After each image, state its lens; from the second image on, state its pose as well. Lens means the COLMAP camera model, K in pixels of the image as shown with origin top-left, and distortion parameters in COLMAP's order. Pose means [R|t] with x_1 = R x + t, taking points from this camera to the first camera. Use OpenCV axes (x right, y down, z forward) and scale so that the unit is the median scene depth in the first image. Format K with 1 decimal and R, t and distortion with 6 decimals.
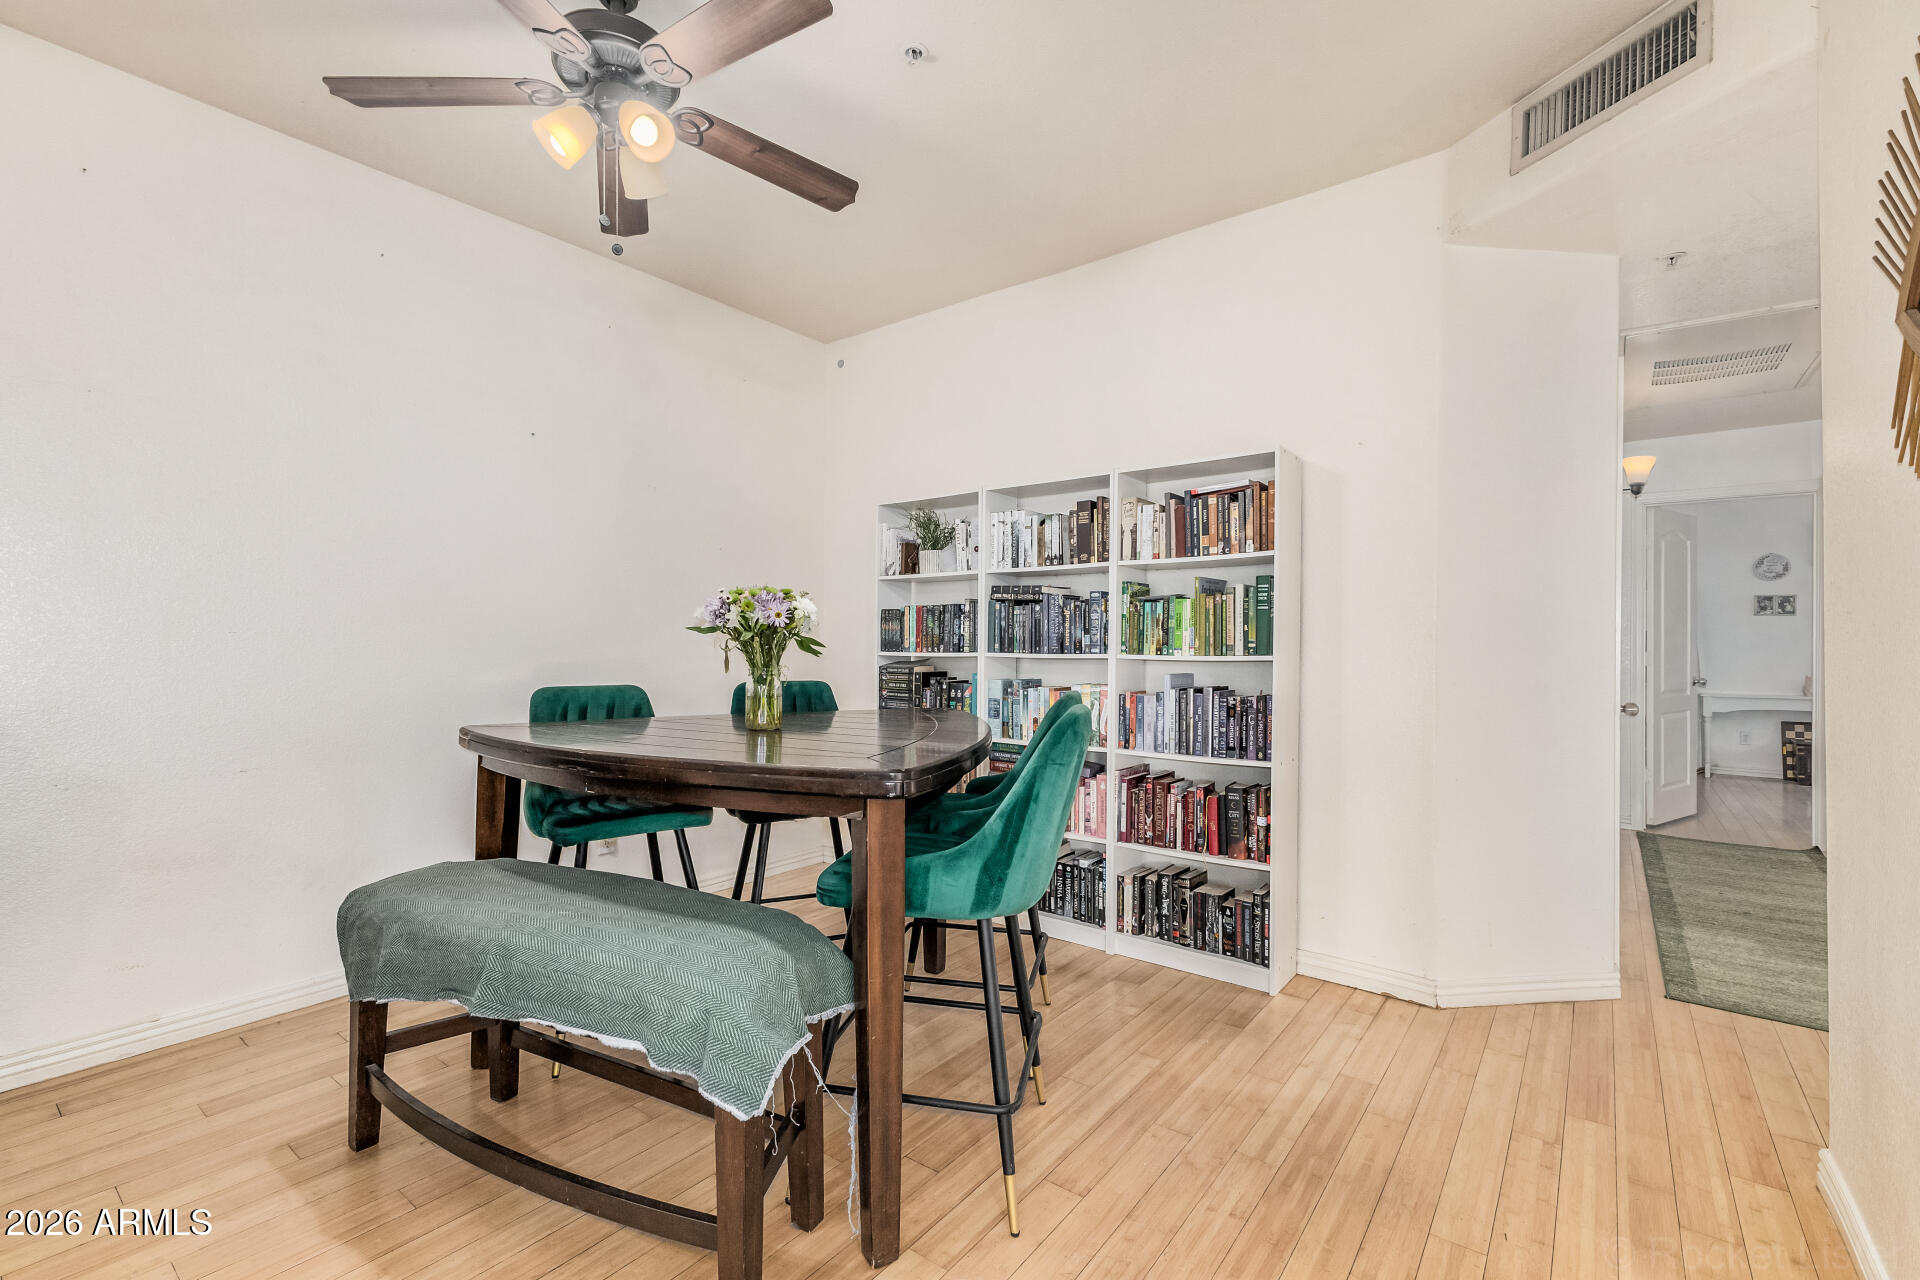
lens RADIAL K [[835.1, 0, 967.5], [0, 835.1, 641.5], [0, 0, 1]] dist [0.005201, -0.000128]
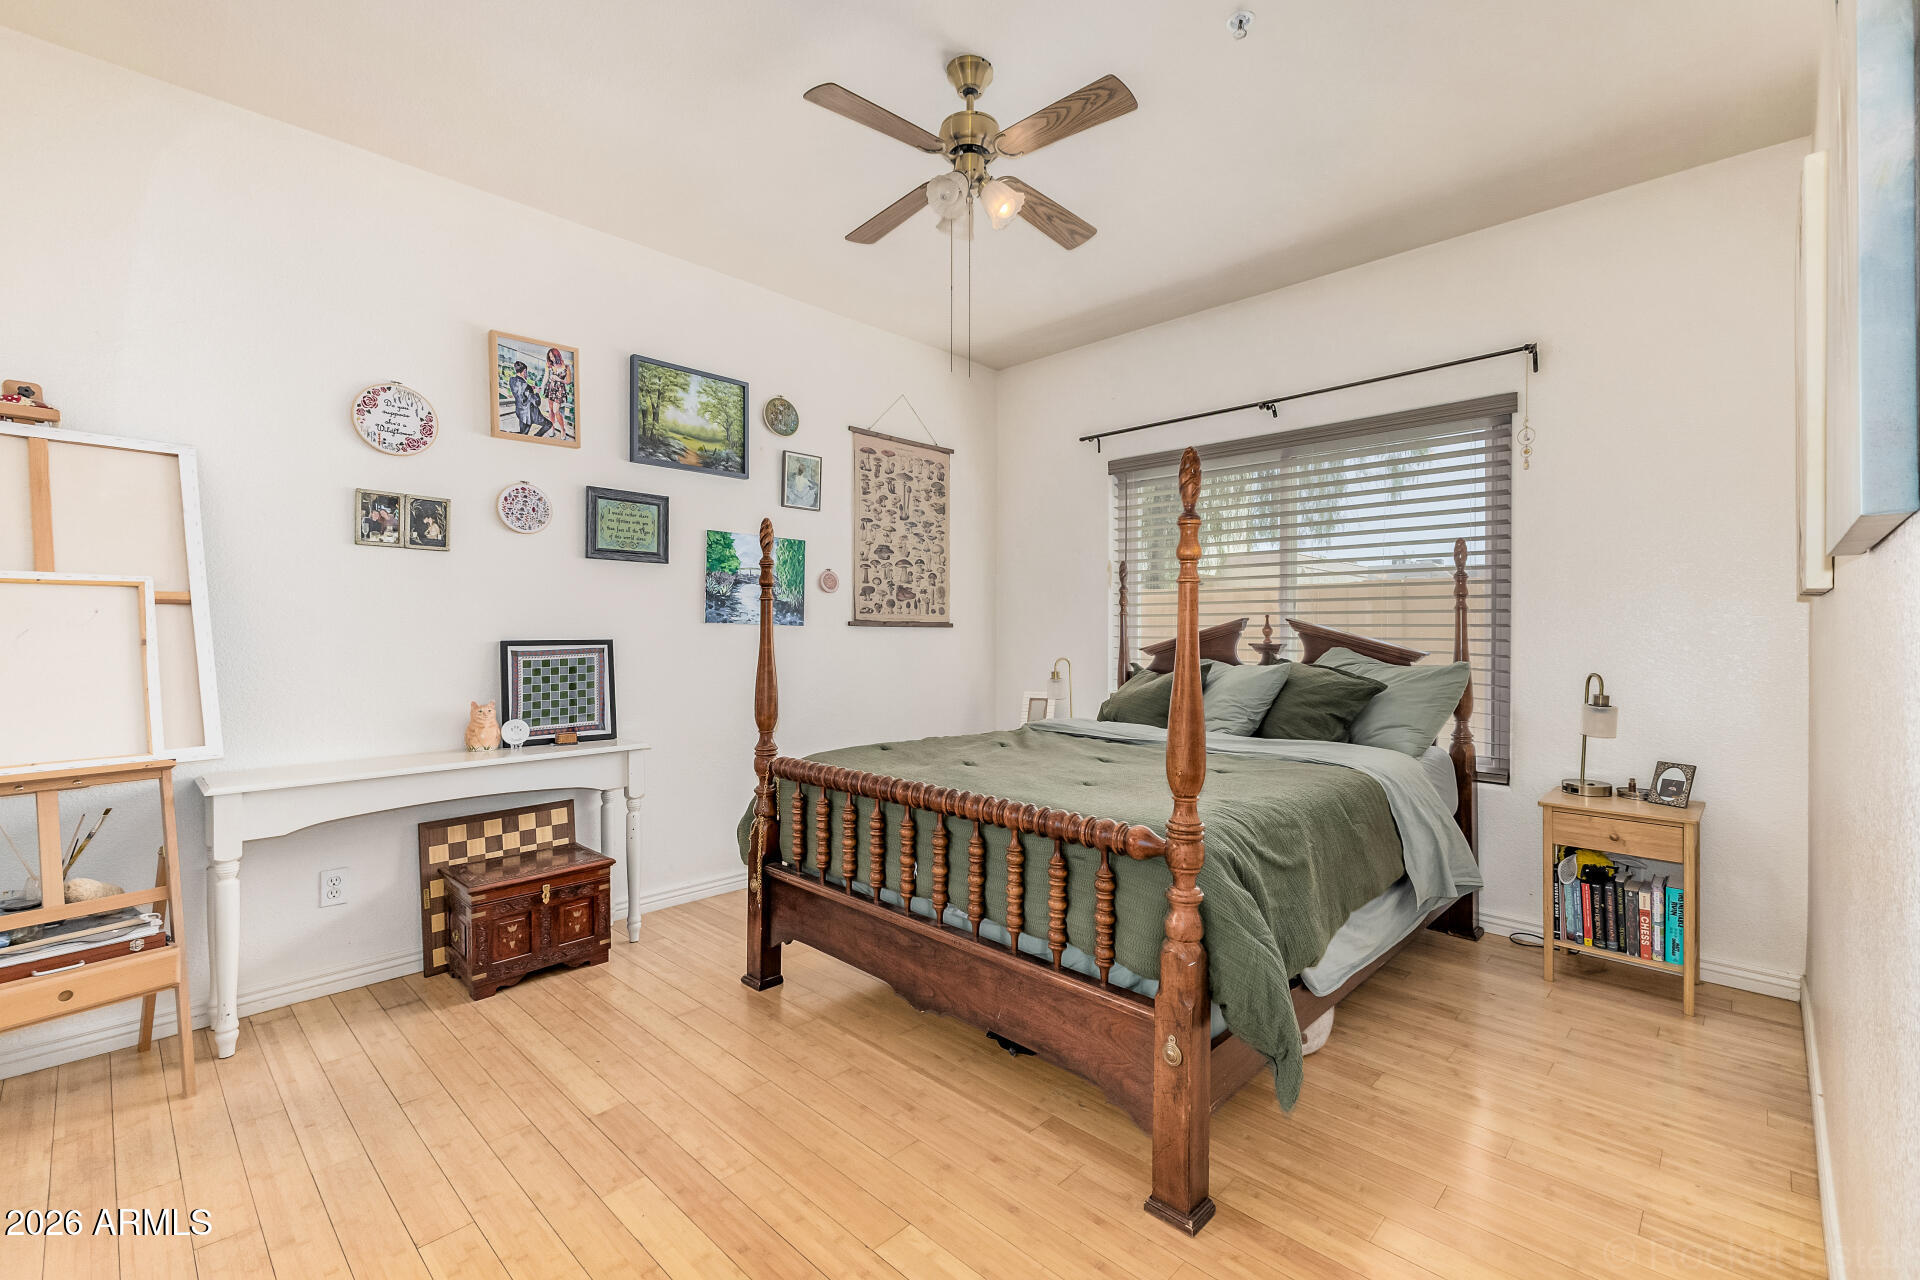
lens RADIAL K [[835.1, 0, 967.5], [0, 835.1, 641.5], [0, 0, 1]] dist [0.005201, -0.000128]
pose [[0.112060, -0.009838, 0.993653, 0.617640], [-0.006561, 0.999922, 0.010640, 0.005919], [-0.993680, -0.007711, 0.111986, 0.707872]]
